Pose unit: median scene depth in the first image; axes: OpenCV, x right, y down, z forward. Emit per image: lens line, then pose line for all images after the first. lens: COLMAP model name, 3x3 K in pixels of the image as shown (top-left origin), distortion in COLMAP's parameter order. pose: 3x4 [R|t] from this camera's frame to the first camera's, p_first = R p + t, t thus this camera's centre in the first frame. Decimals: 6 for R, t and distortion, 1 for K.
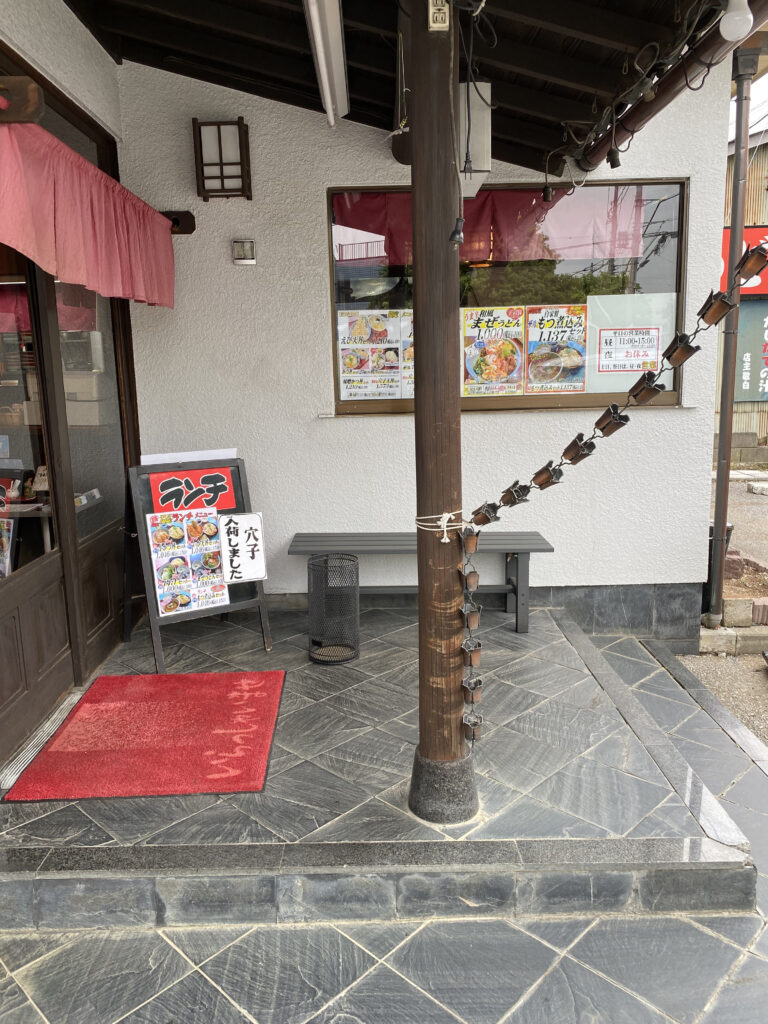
lens RADIAL K [[797.7, 0, 388.4], [0, 797.7, 497.3], [0, 0, 1]] dist [0.010389, -0.000625]
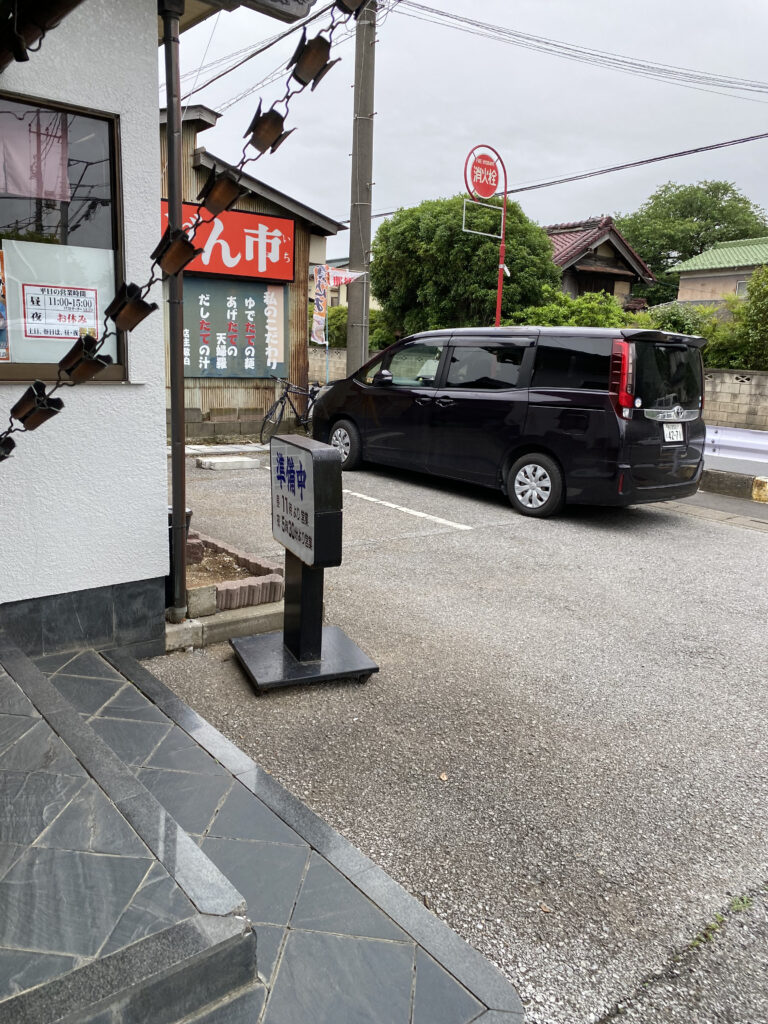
lens RADIAL K [[797.7, 0, 388.4], [0, 797.7, 497.3], [0, 0, 1]] dist [0.010389, -0.000625]
pose [[0.786424, -0.072290, 0.613442, 0.043576], [0.051882, 0.997349, 0.051018, -0.017877], [-0.615504, -0.008295, 0.788090, 0.132221]]
